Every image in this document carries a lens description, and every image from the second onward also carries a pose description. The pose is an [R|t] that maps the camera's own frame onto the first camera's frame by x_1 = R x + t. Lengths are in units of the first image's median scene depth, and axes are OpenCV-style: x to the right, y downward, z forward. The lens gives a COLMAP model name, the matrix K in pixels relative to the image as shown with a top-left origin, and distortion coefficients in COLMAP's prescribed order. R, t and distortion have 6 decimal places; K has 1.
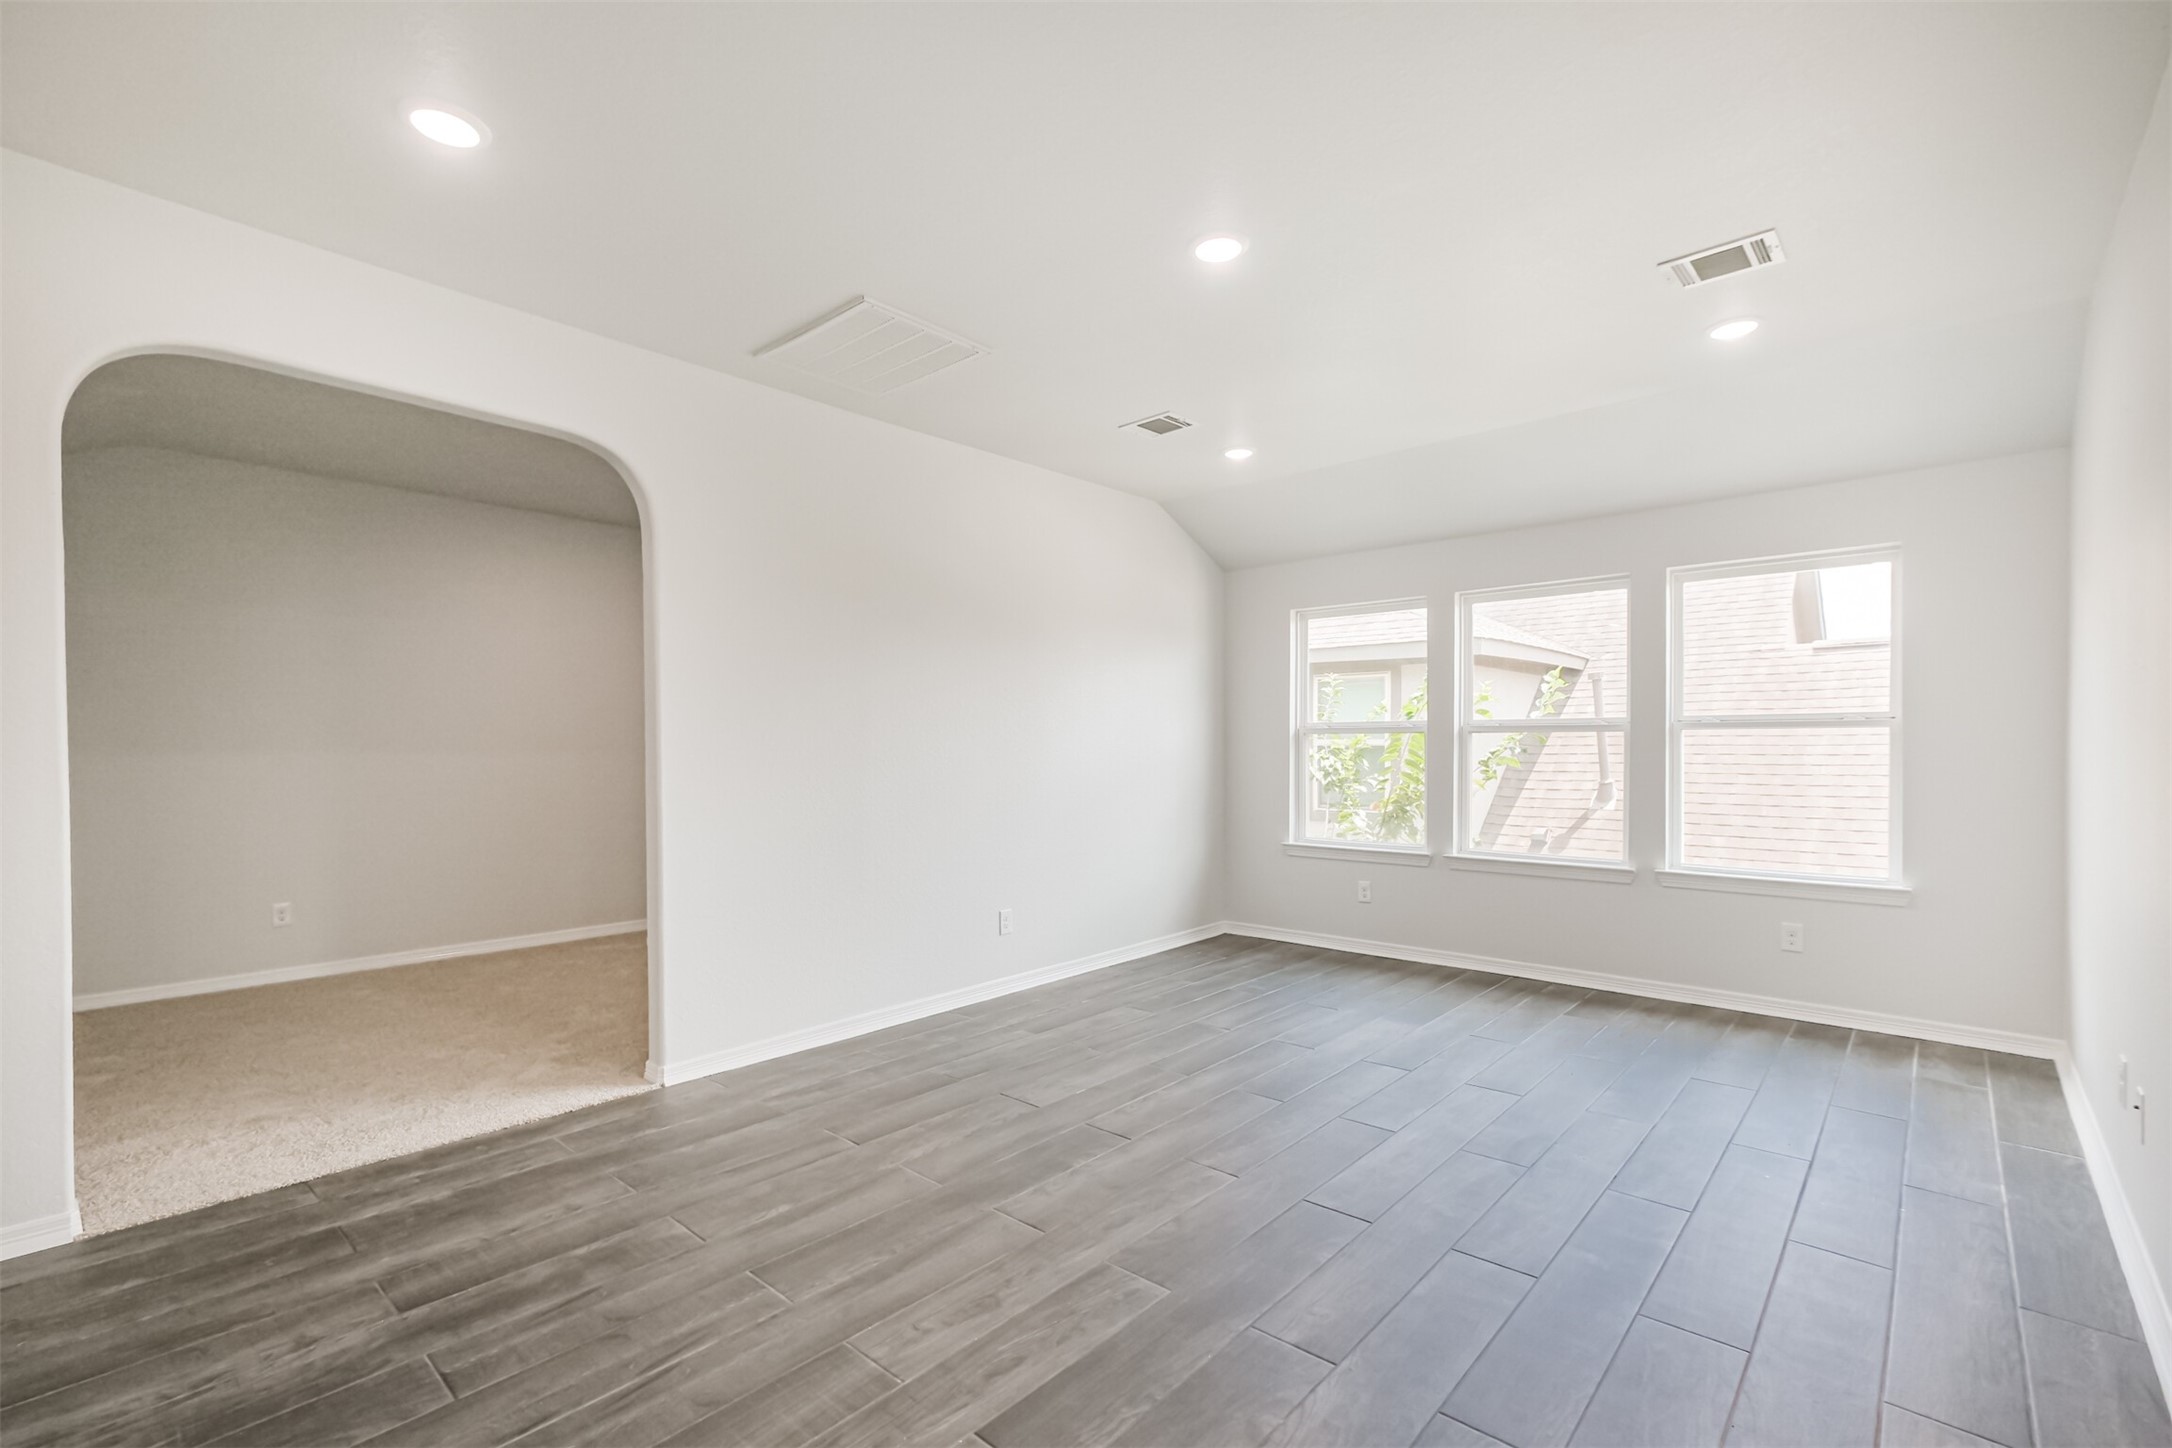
lens RADIAL K [[956.9, 0, 1092.7], [0, 956.9, 711.8], [0, 0, 1]] dist [0.002000, -0.000186]
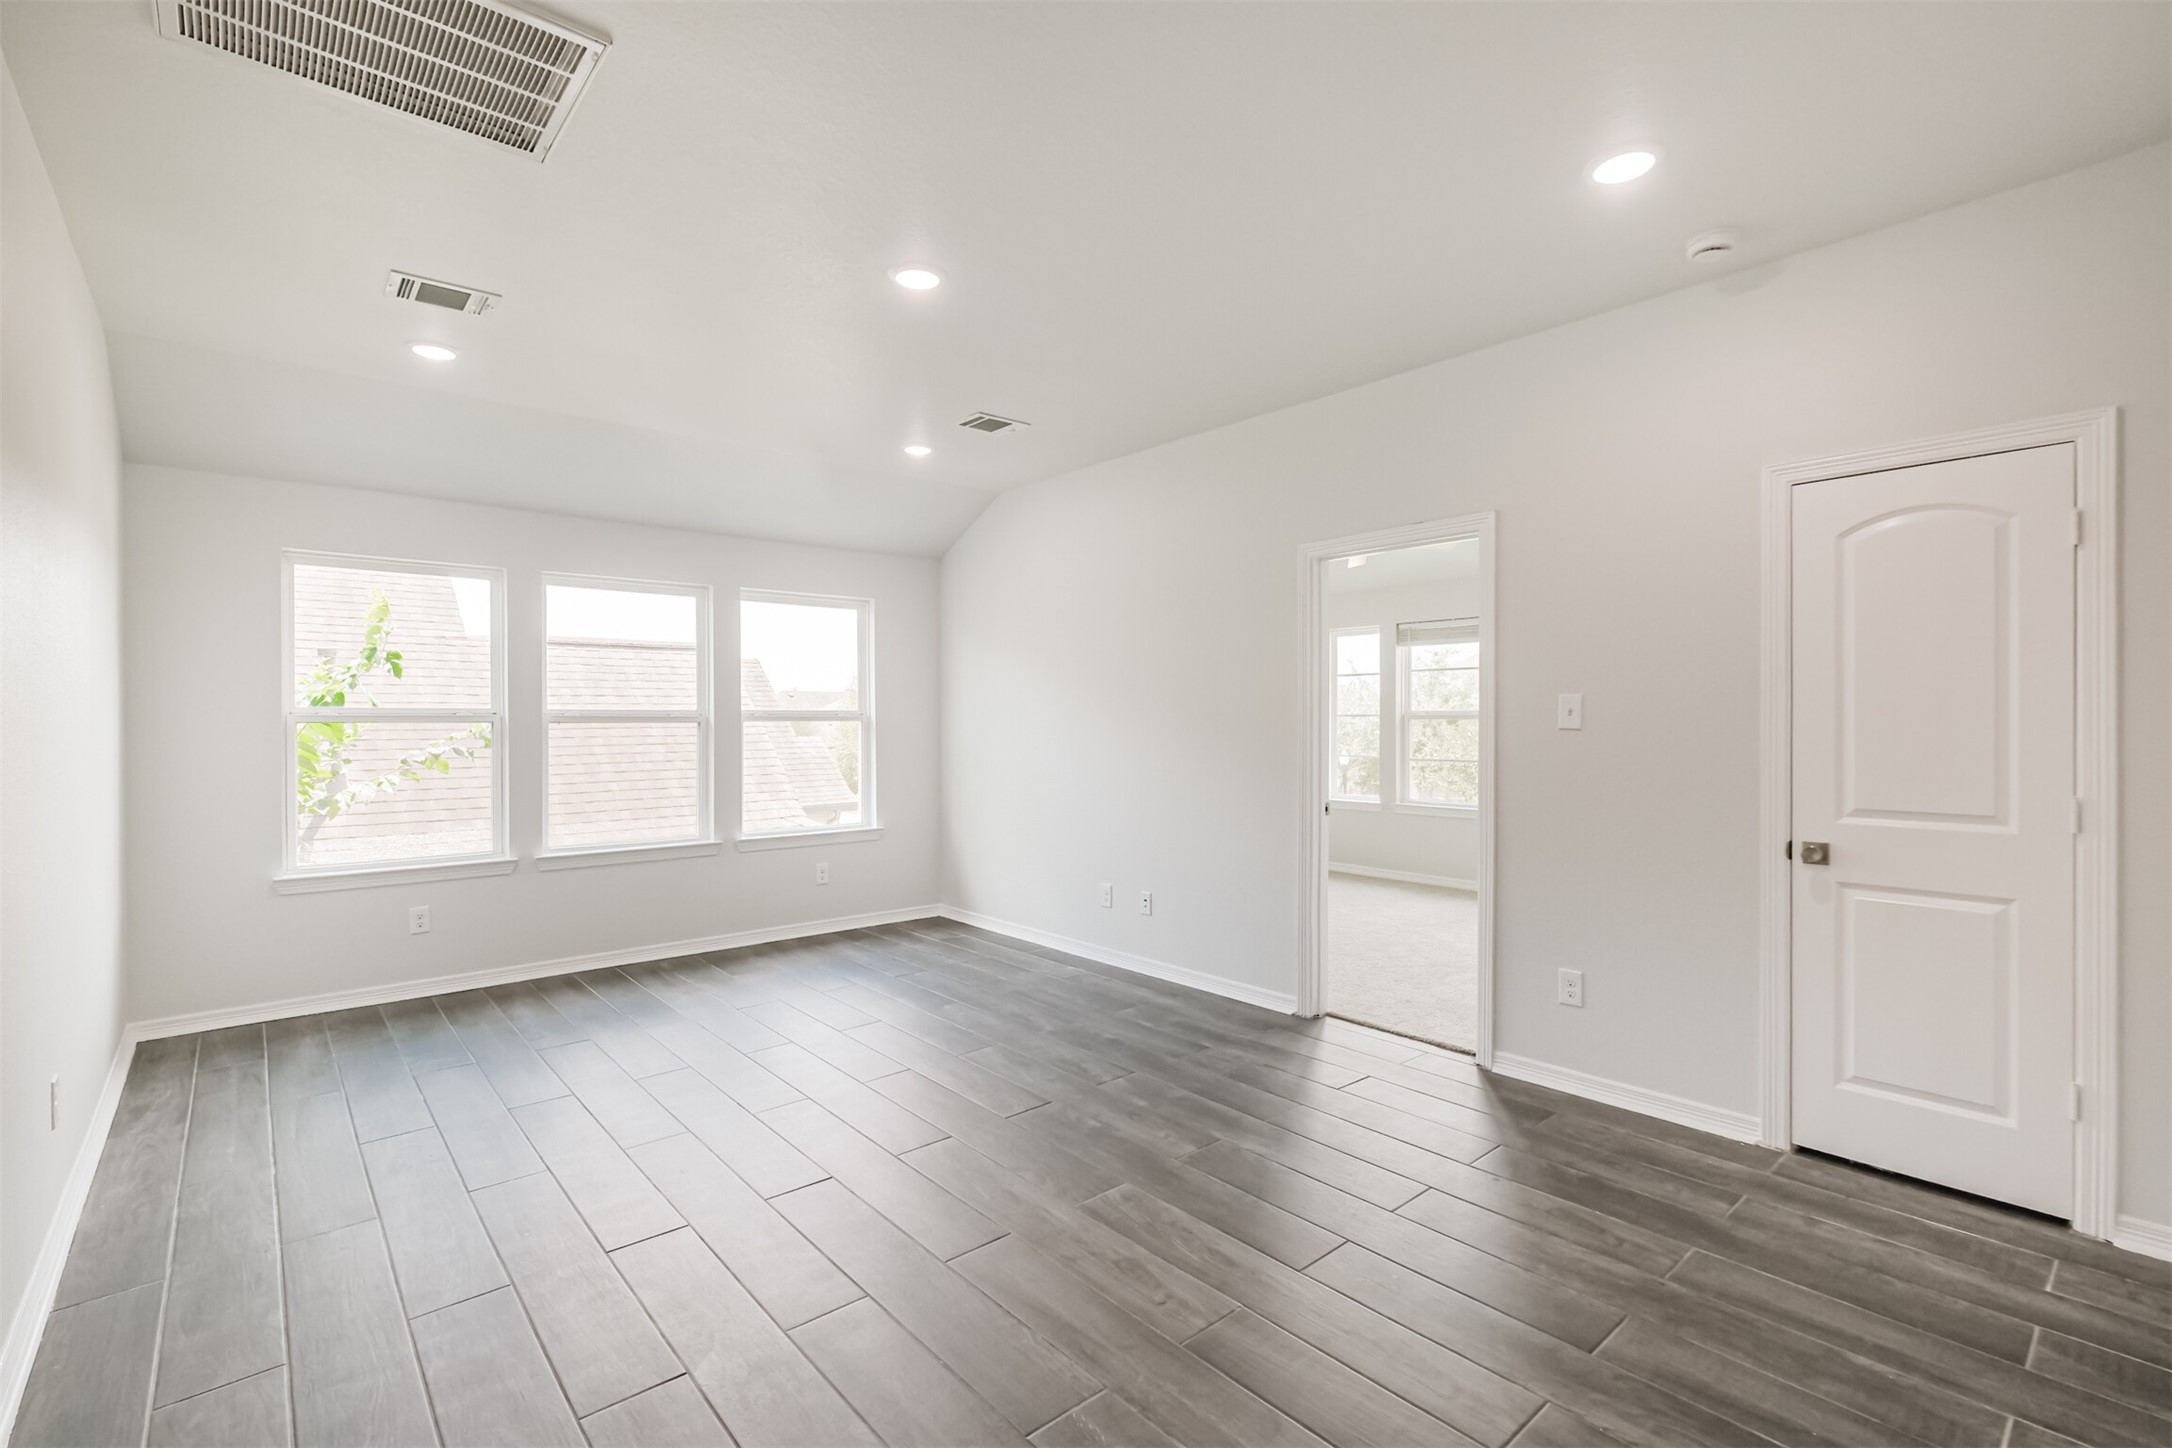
lens RADIAL K [[935.8, 0, 1086.0], [0, 935.8, 724.0], [0, 0, 1]] dist [-0.000705, -0.000191]
pose [[0.111463, 0.007831, 0.993738, -0.463270], [-0.028237, 0.999590, -0.004710, 0.011834], [-0.993367, -0.027535, 0.111638, 0.385547]]
